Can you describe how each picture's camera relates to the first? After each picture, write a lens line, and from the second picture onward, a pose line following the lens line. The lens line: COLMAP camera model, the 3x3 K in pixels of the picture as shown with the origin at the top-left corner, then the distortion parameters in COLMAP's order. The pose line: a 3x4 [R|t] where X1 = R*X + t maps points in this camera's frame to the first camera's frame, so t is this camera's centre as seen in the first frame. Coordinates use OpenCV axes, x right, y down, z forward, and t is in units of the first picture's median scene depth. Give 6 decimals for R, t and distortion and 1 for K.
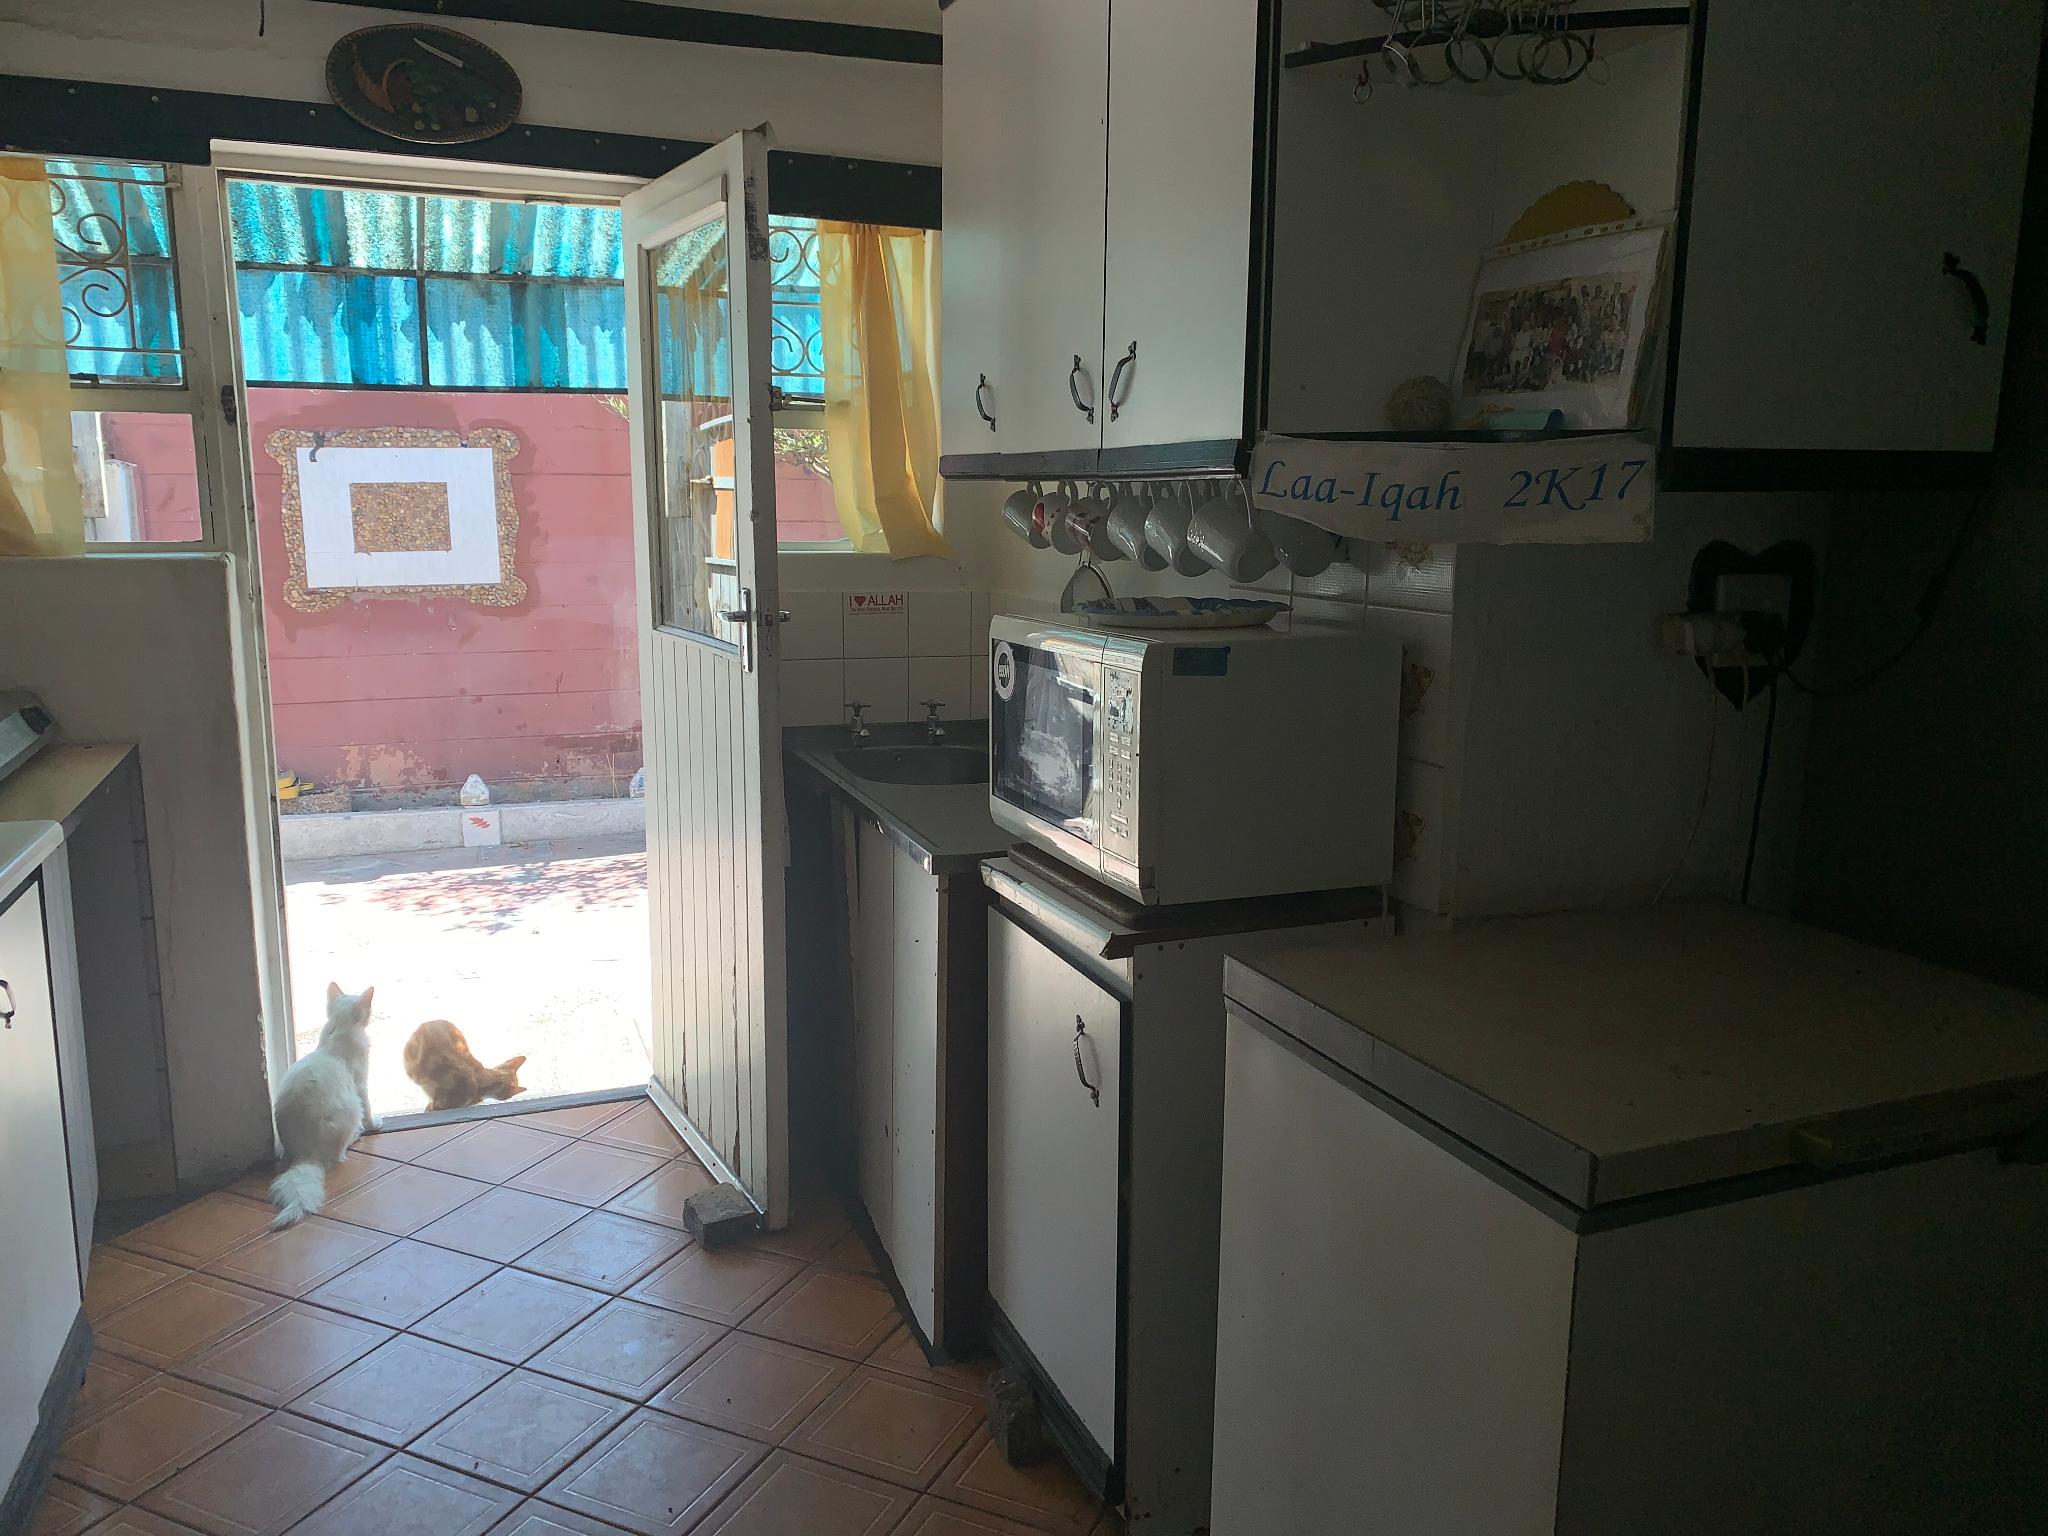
lens RADIAL K [[1556.1, 0, 1025.2], [0, 1556.1, 782.3], [0, 0, 1]] dist [-0.002300, -0.002123]
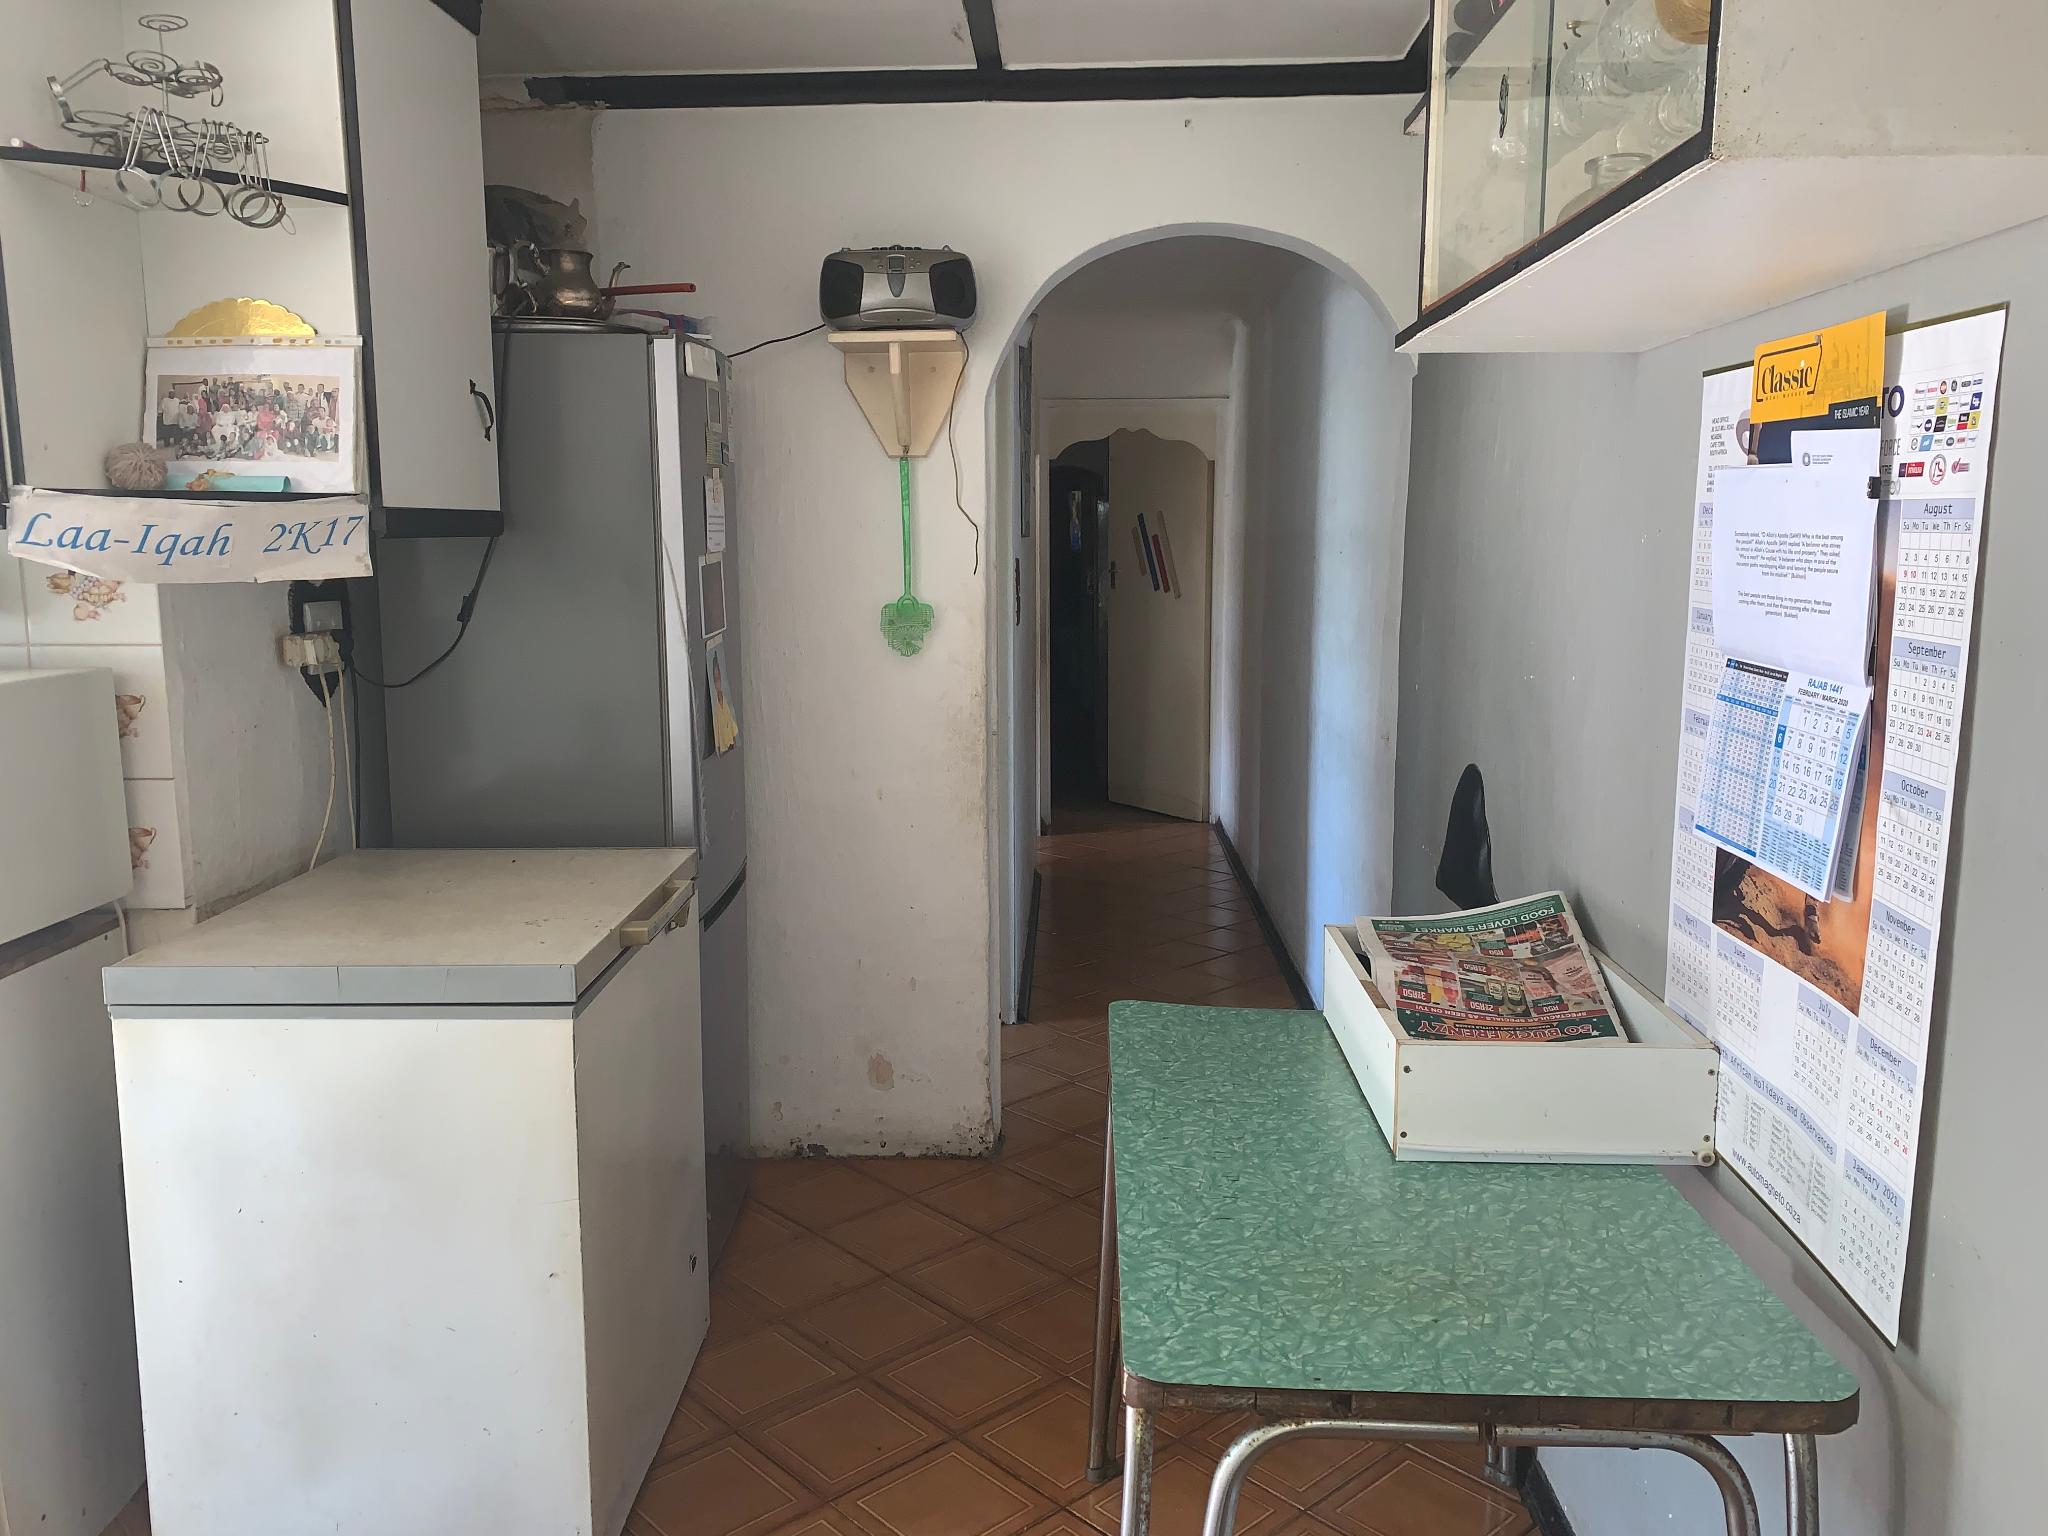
lens RADIAL K [[1575.7, 0, 1024.0], [0, 1575.7, 768.0], [0, 0, 1]] dist [0.001171, 0.010604]
pose [[0.394740, -0.138252, 0.908332, -0.614827], [0.176217, 0.981653, 0.072832, 0.009718], [-0.901736, 0.131314, 0.411860, -0.055843]]
